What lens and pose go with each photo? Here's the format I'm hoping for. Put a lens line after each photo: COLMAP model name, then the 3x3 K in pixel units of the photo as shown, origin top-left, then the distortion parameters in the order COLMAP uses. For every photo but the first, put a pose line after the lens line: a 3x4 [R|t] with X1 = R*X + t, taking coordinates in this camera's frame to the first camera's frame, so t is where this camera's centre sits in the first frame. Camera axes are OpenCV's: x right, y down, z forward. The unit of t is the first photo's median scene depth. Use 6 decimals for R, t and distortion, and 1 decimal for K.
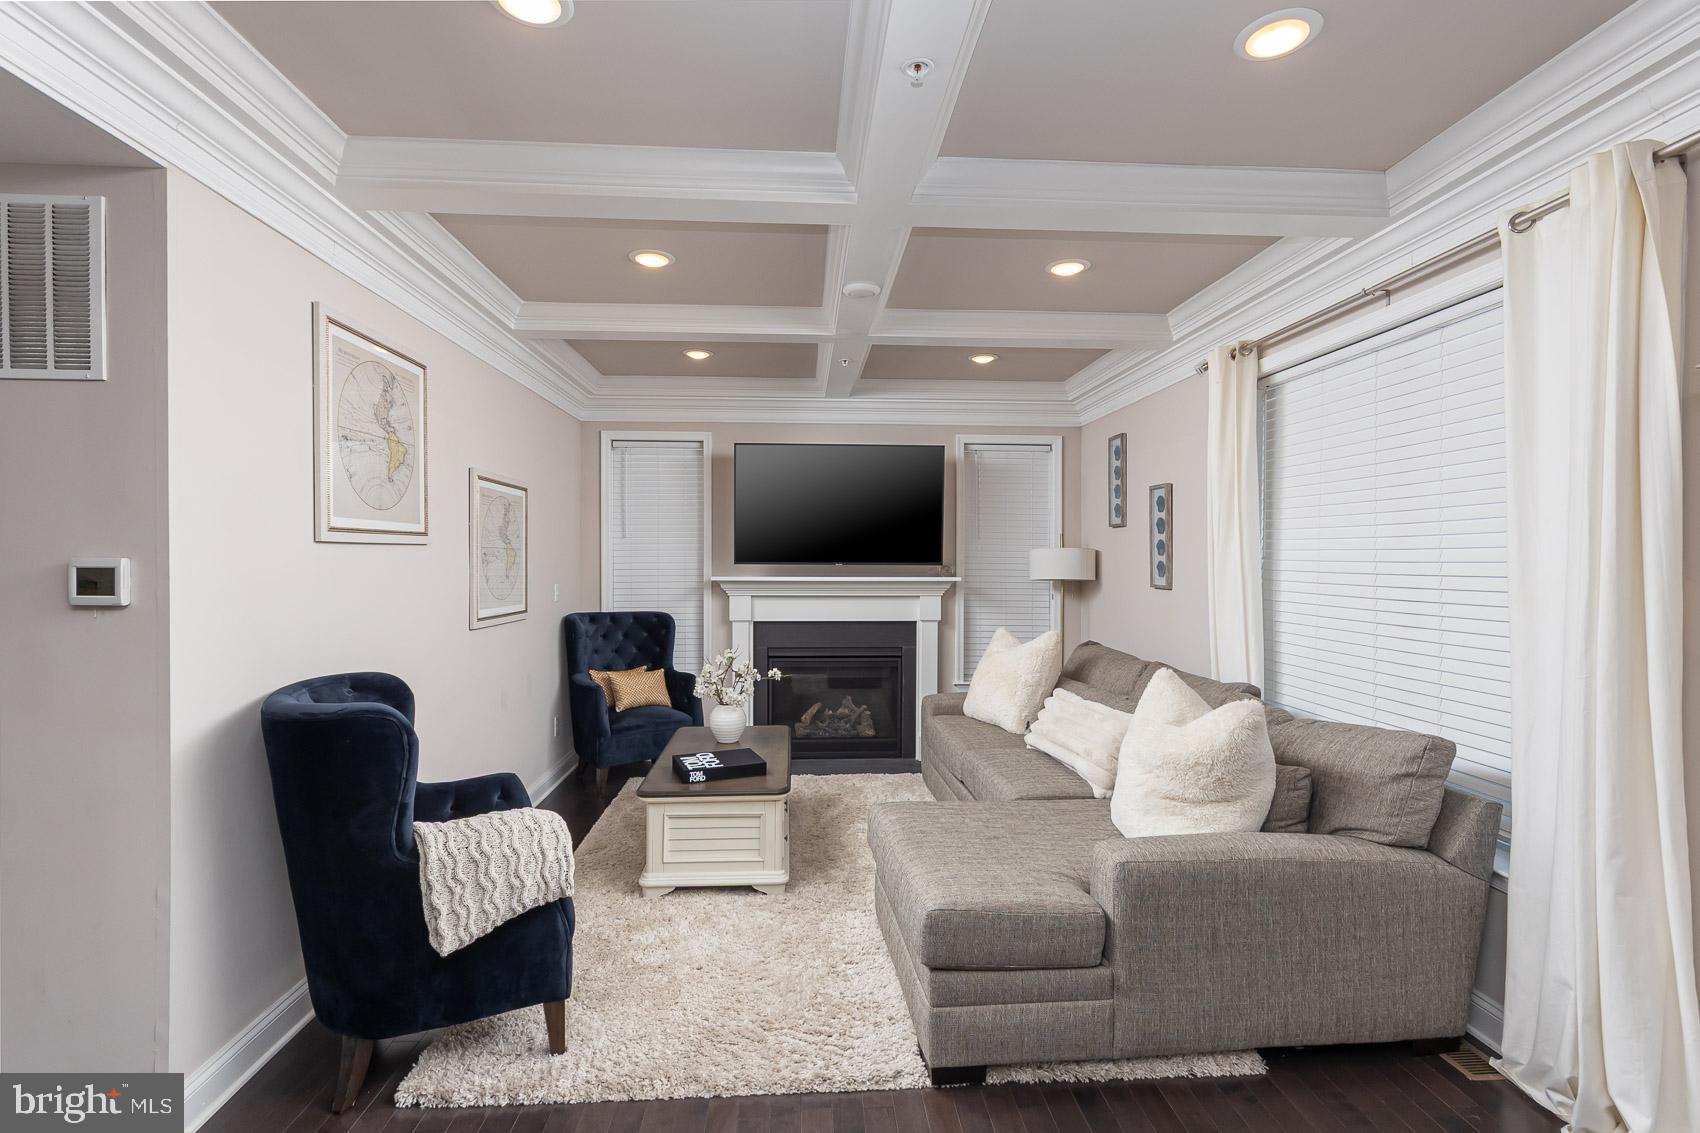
lens RADIAL K [[798.0, 0, 850.0], [0, 798.0, 566.5], [0, 0, 1]] dist [0.000925, 0.000453]
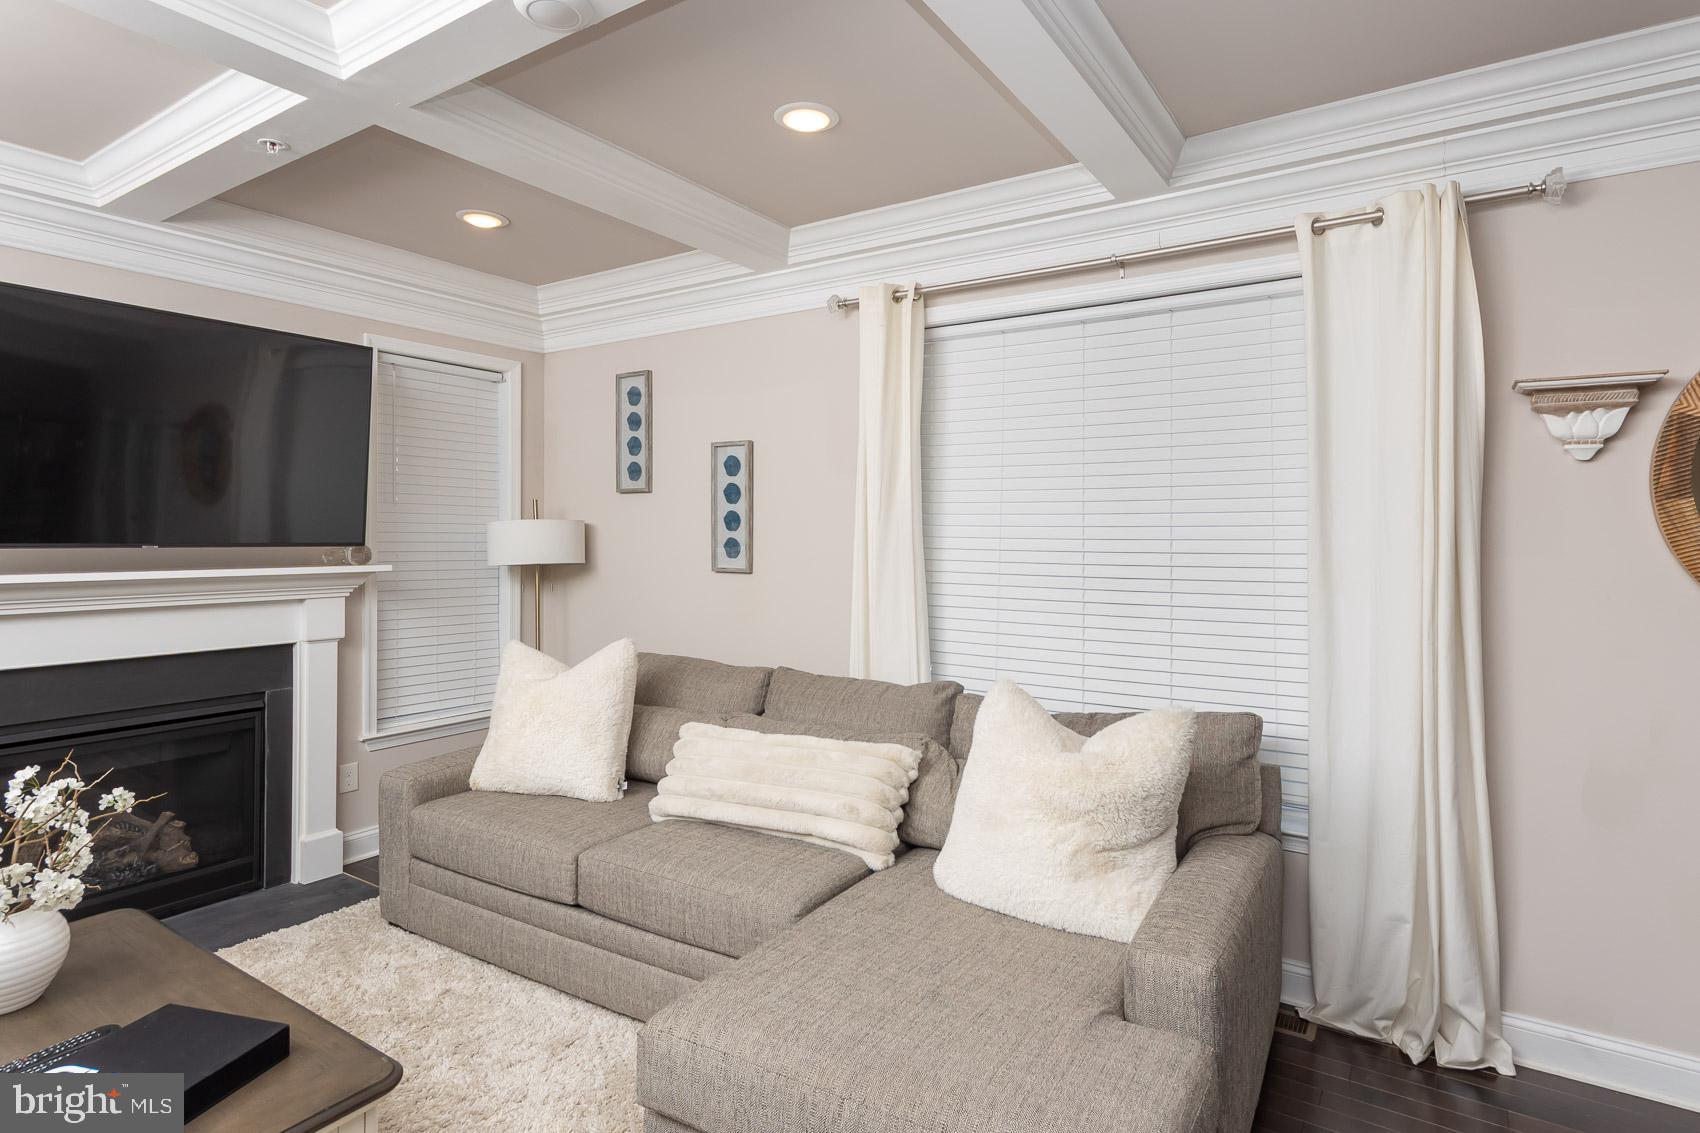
lens RADIAL K [[872.9, 0, 850.0], [0, 872.9, 530.9], [0, 0, 1]] dist [-0.001230, -0.000241]
pose [[0.599870, 0.000518, 0.800097, -0.229150], [0.008236, 0.999943, -0.006823, -0.006907], [-0.800055, 0.010682, 0.599831, 0.375979]]
